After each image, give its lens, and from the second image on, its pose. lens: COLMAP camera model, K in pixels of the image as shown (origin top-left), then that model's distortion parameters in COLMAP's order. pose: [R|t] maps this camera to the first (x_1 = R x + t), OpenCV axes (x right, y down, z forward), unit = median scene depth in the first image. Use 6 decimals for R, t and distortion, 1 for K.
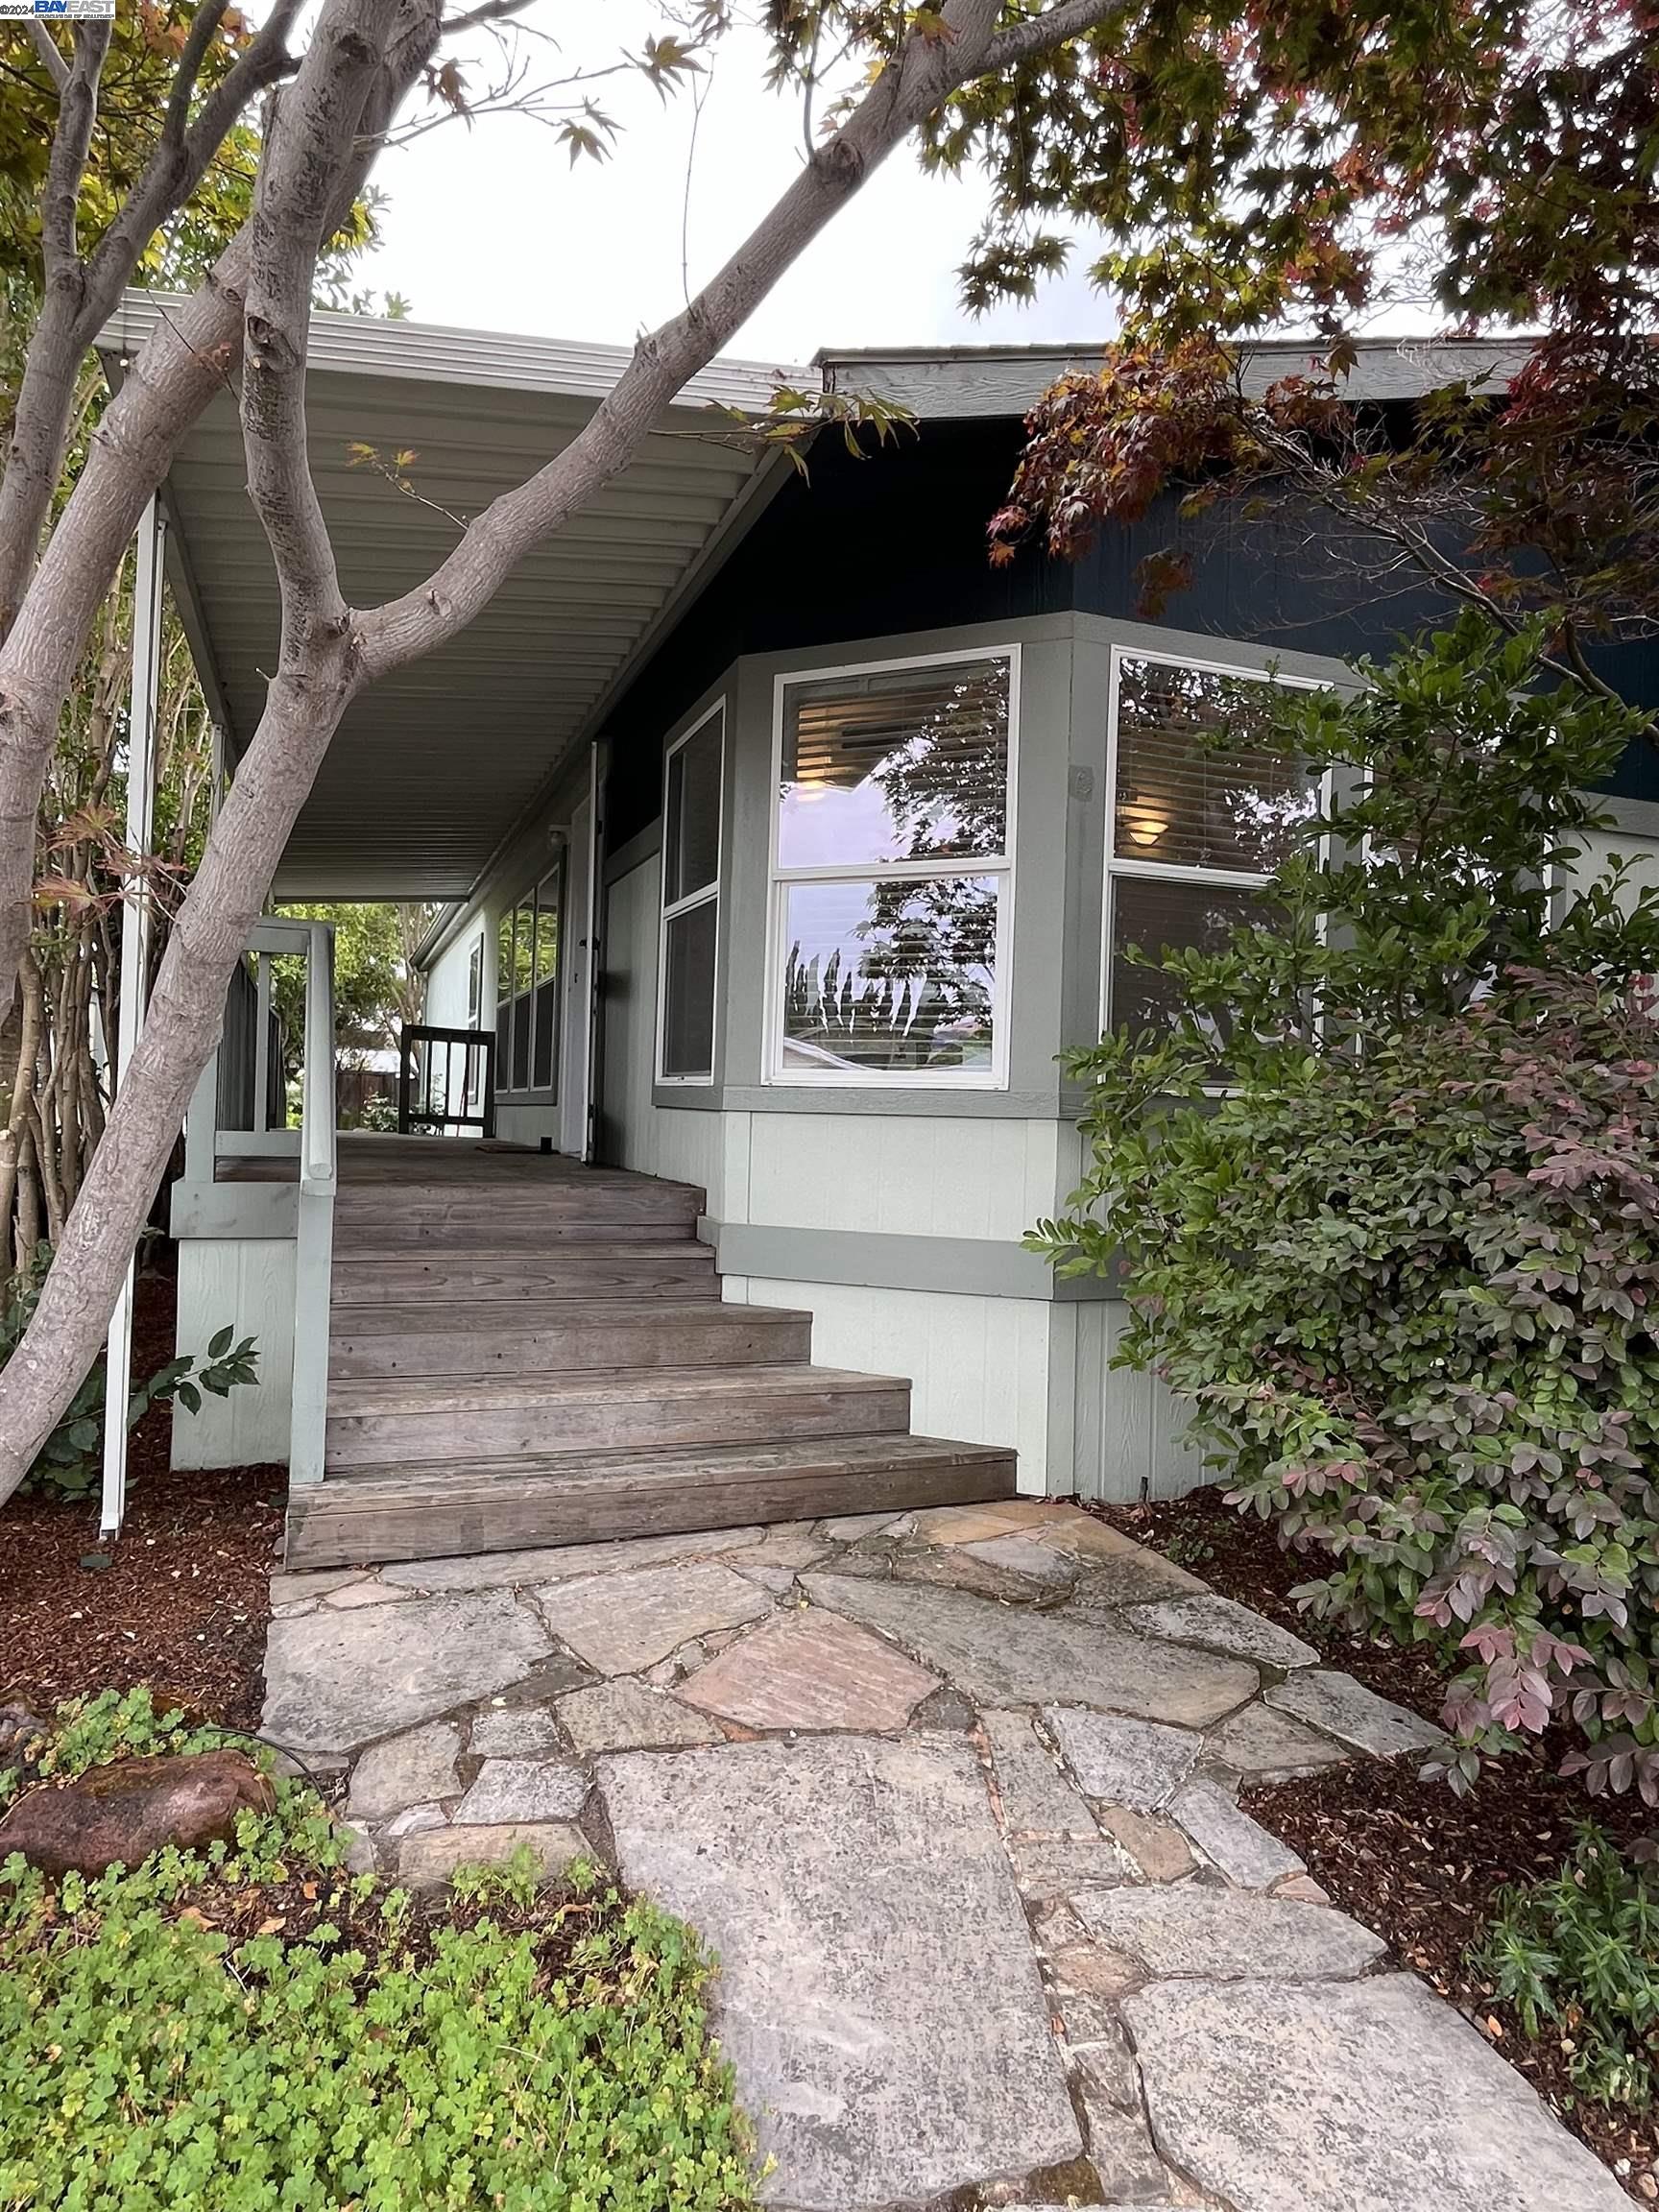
lens RADIAL K [[1289.4, 0, 833.6], [0, 1289.4, 1106.3], [0, 0, 1]] dist [-0.006164, -0.003186]
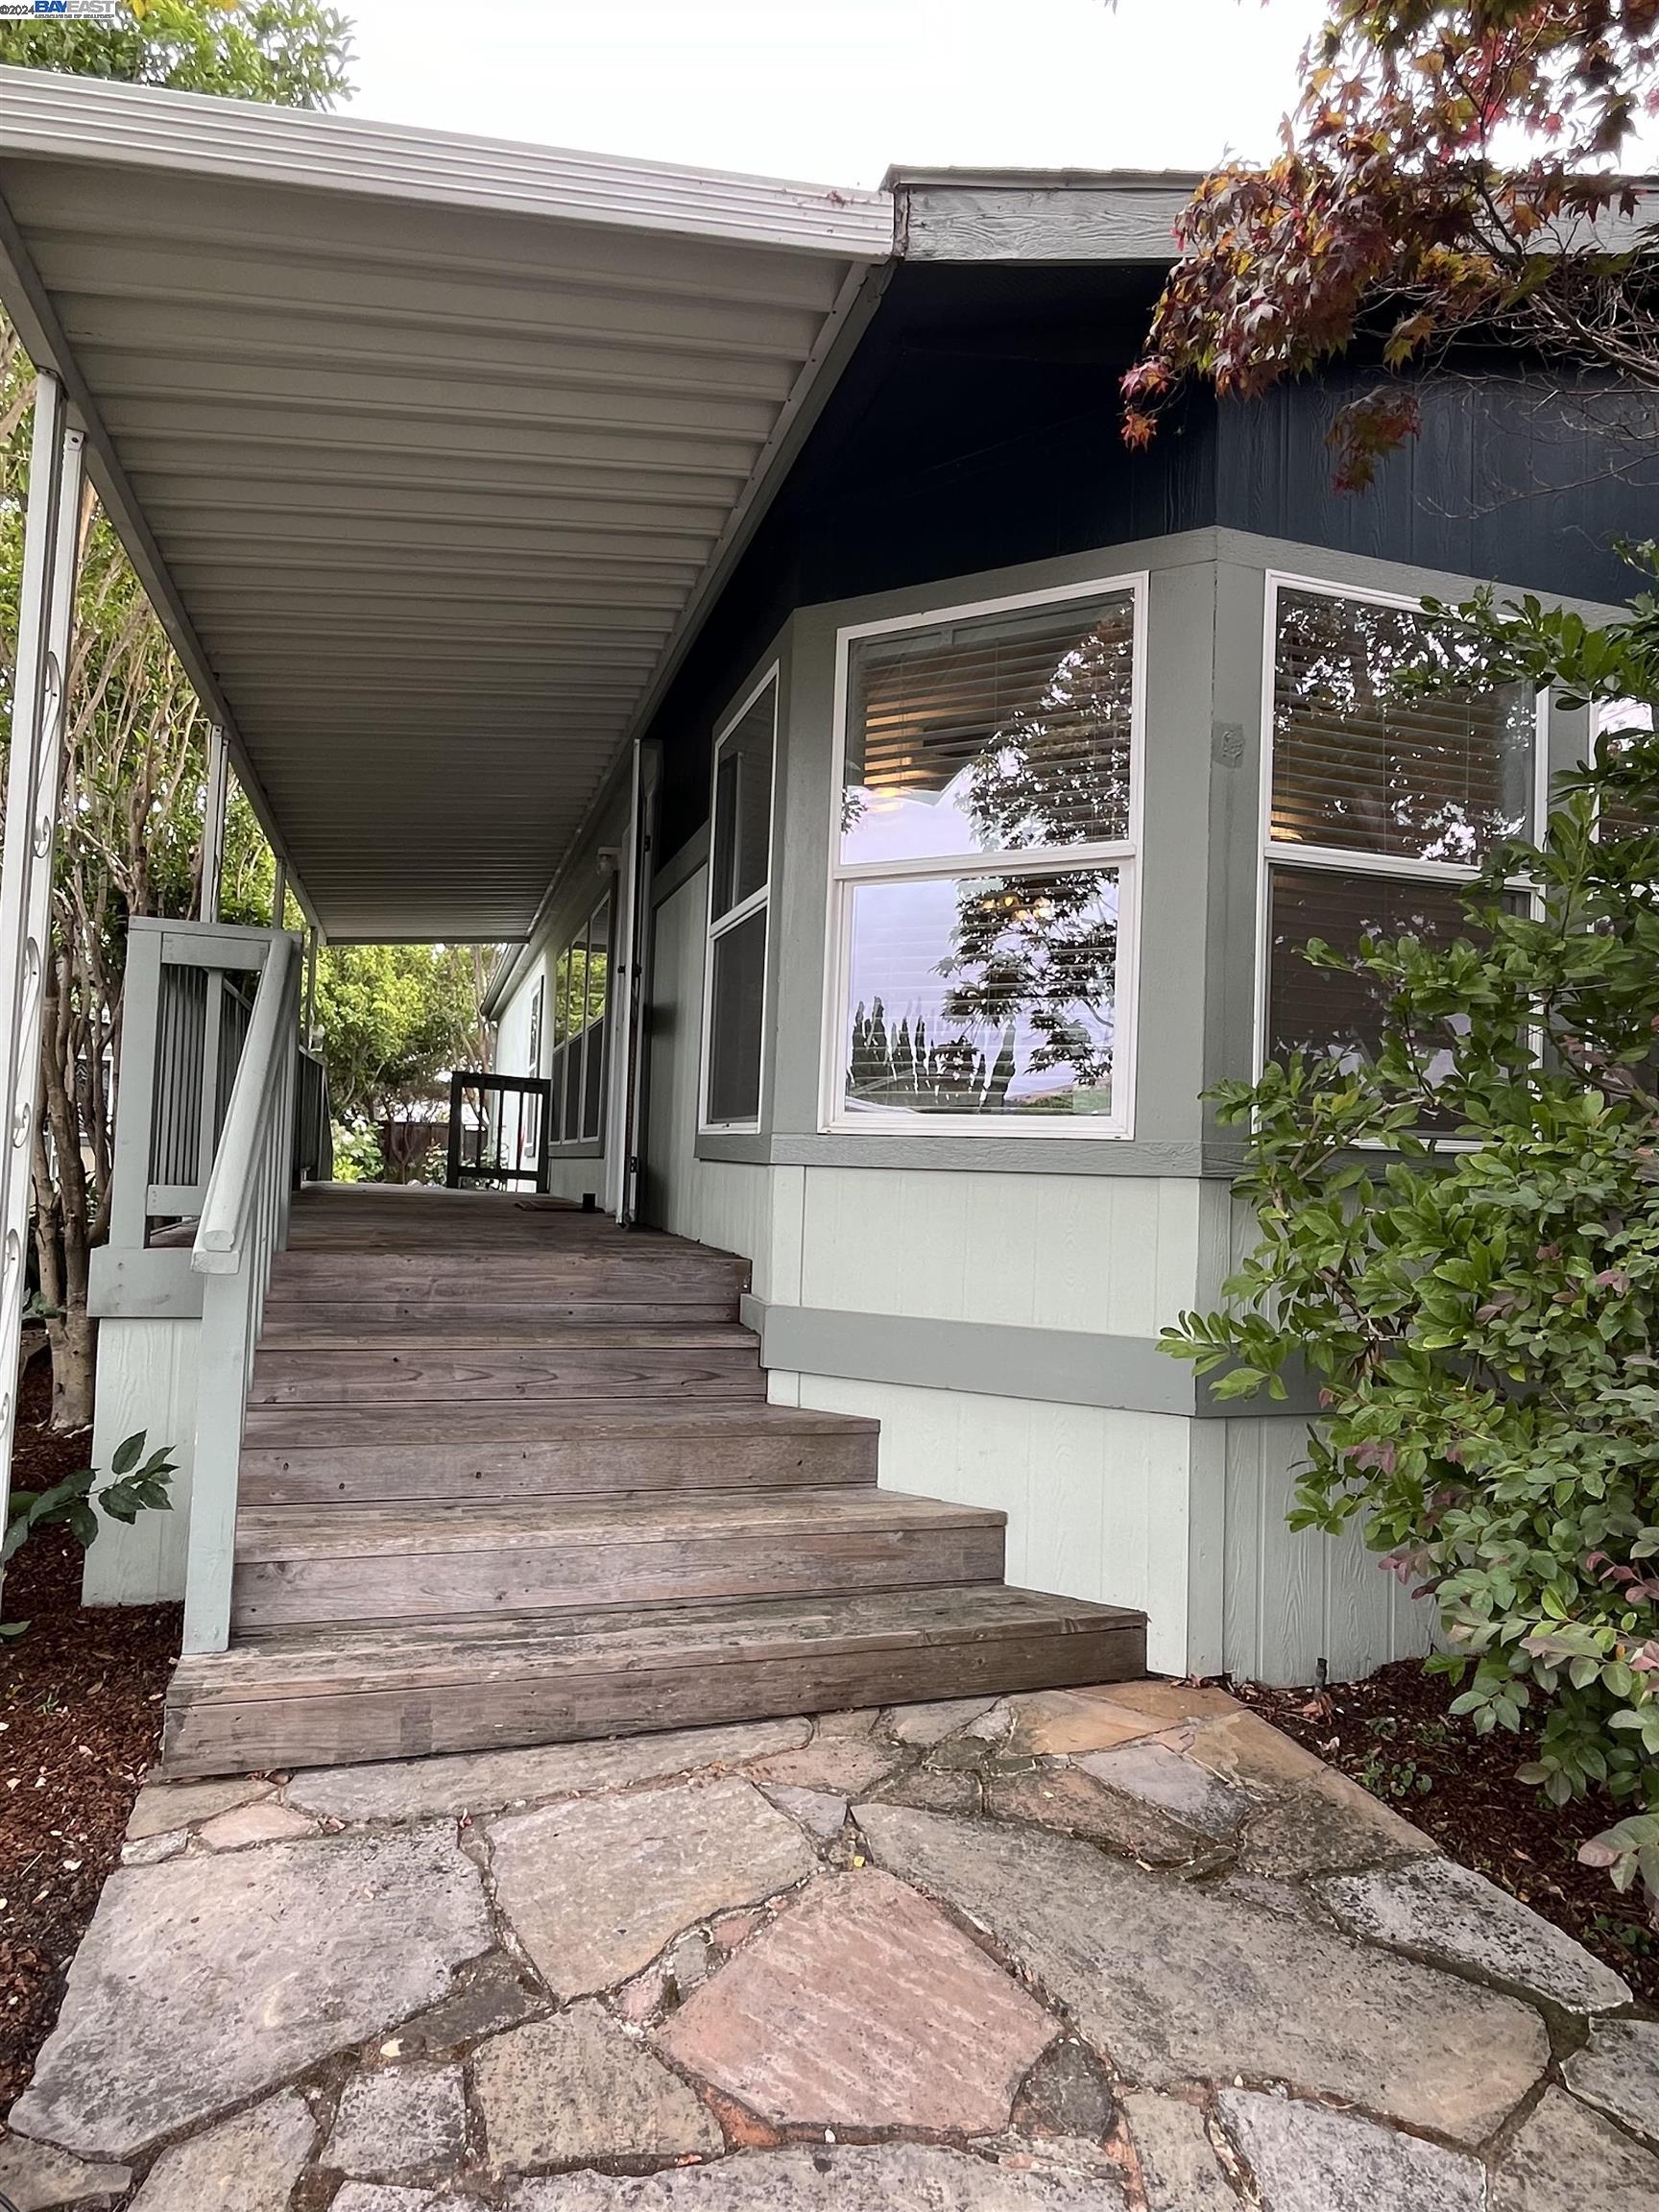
lens RADIAL K [[1289.4, 0, 831.9], [0, 1289.4, 1112.0], [0, 0, 1]] dist [-0.006164, -0.003186]
pose [[0.997795, 0.003596, -0.066272, 0.006740], [-0.006165, 0.999236, -0.038604, 0.001736], [0.066083, 0.038927, 0.997055, 0.236581]]
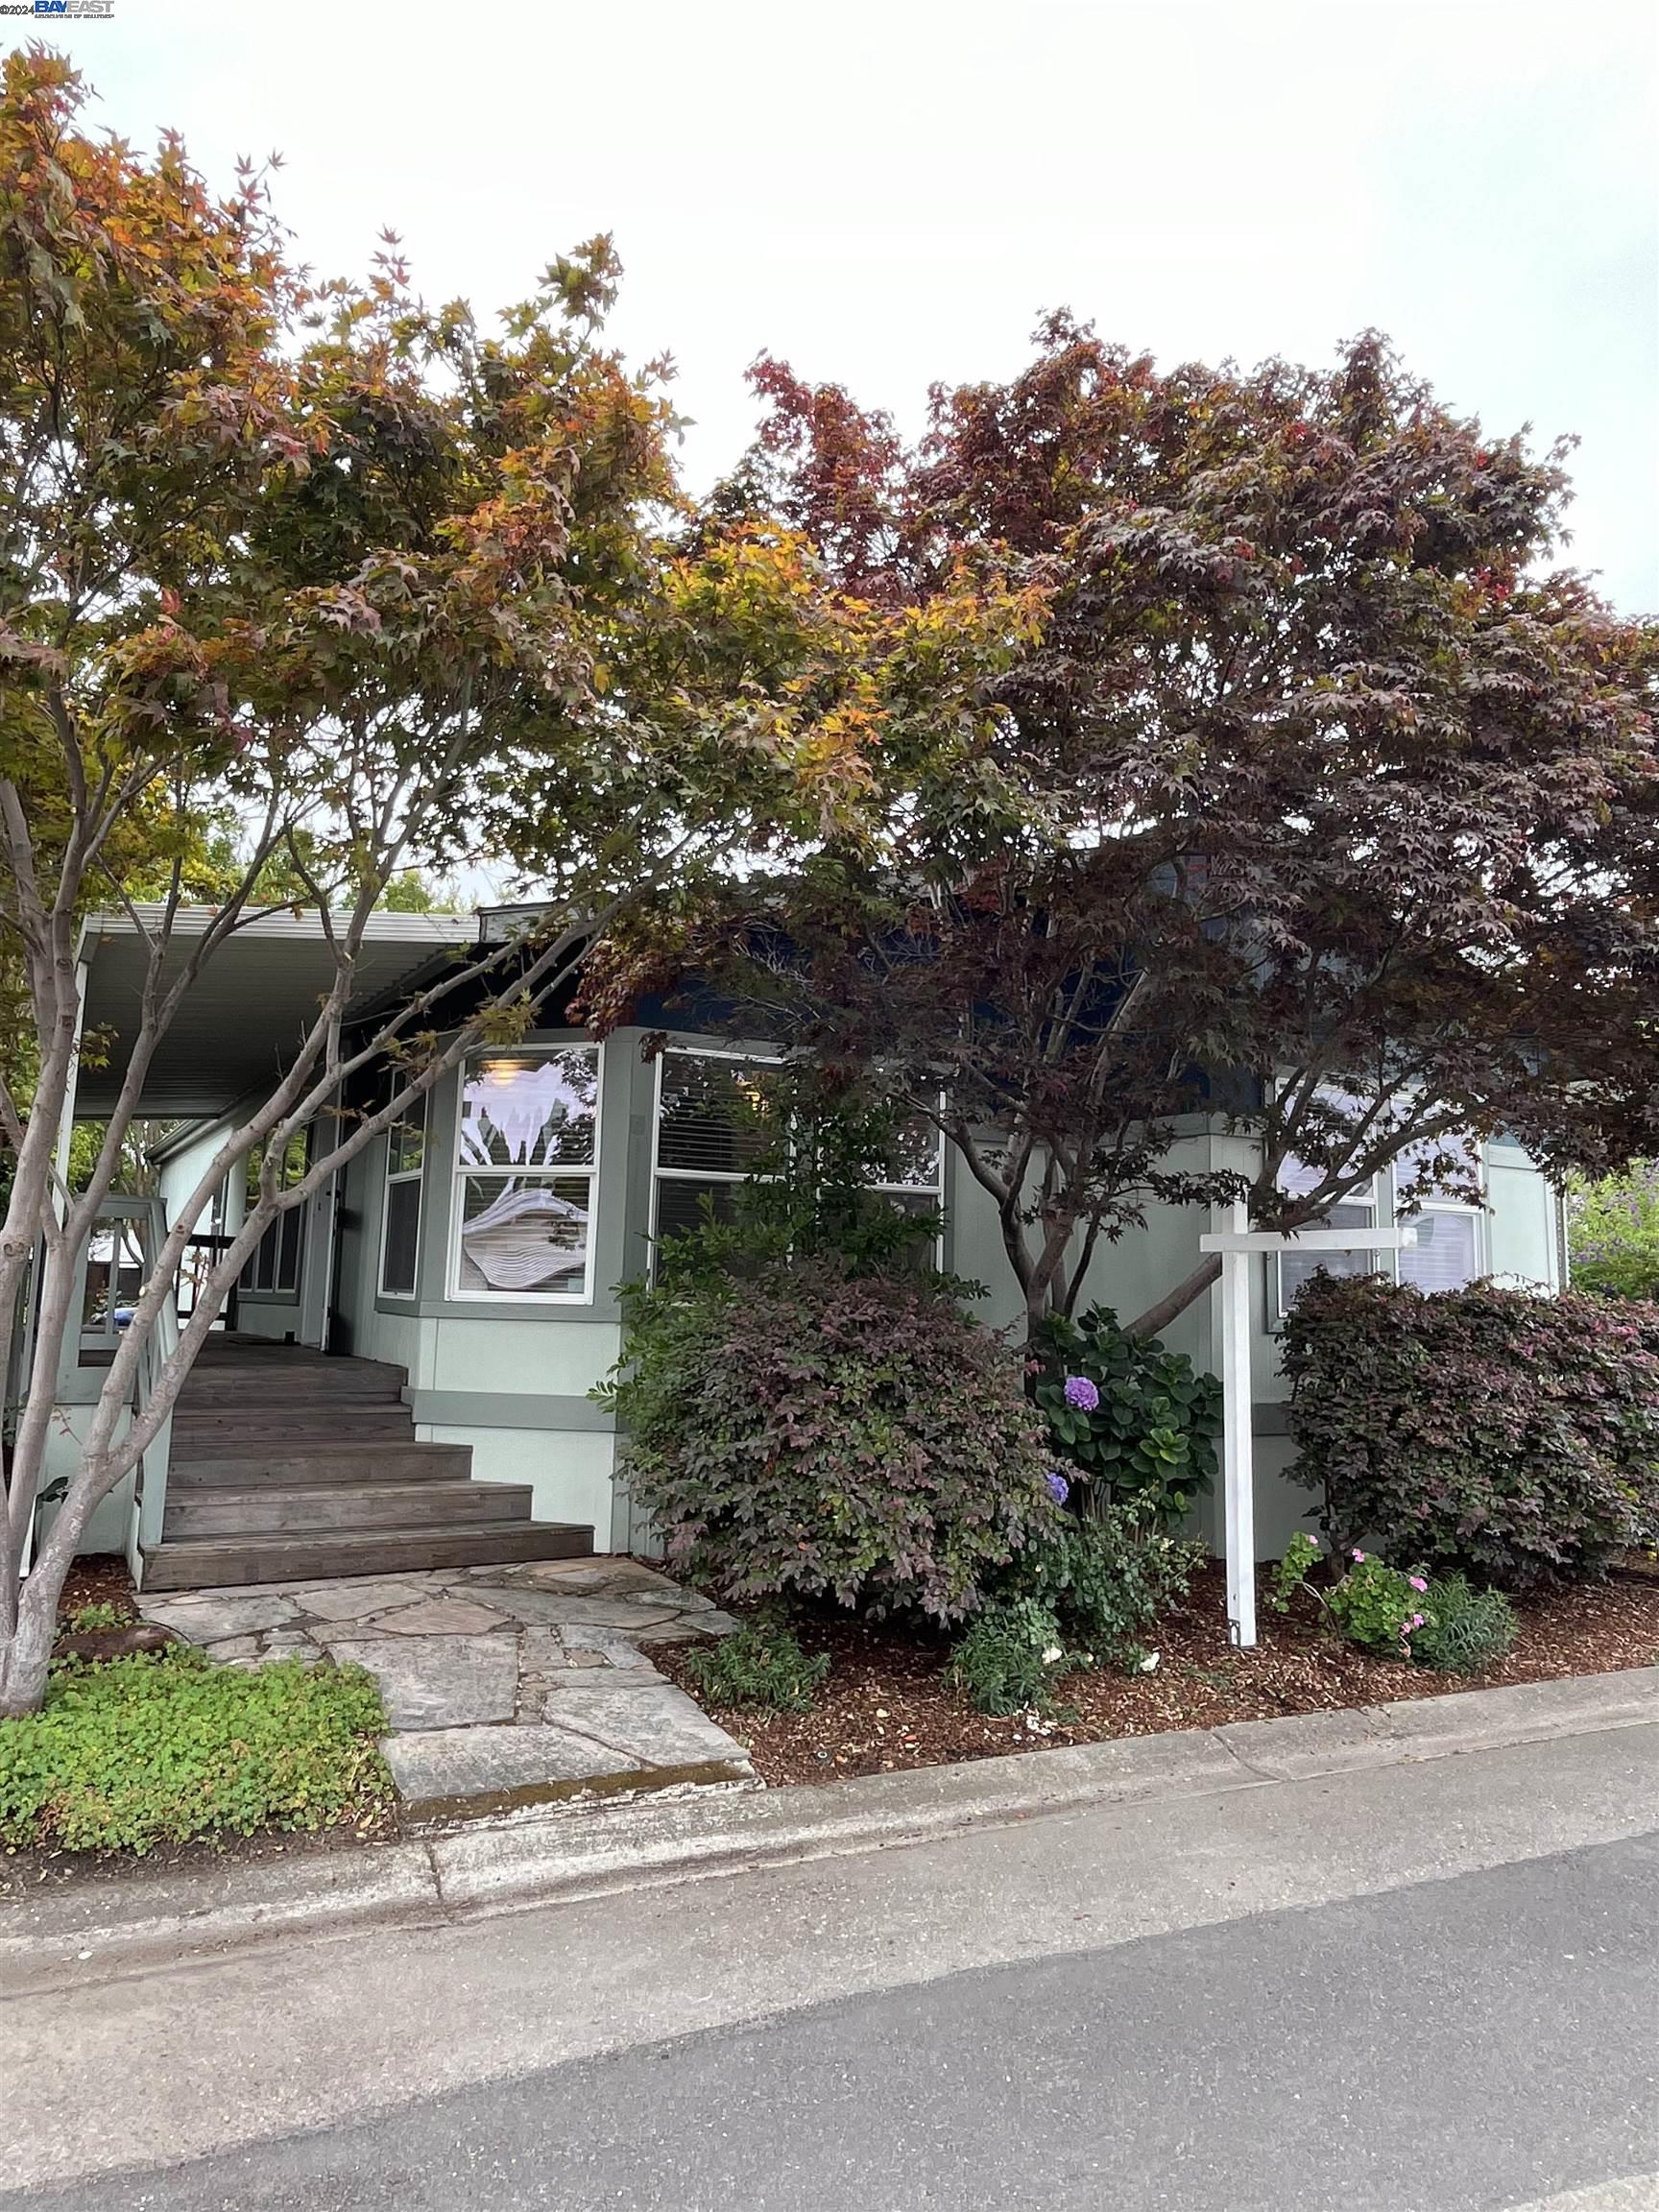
lens RADIAL K [[1424.8, 0, 827.2], [0, 1424.8, 1103.3], [0, 0, 1]] dist [0.007679, 0.000334]
pose [[0.987854, 0.015985, 0.154558, 0.158505], [0.003504, 0.992150, -0.125007, -0.043303], [-0.155343, 0.124030, 0.980043, -0.974348]]
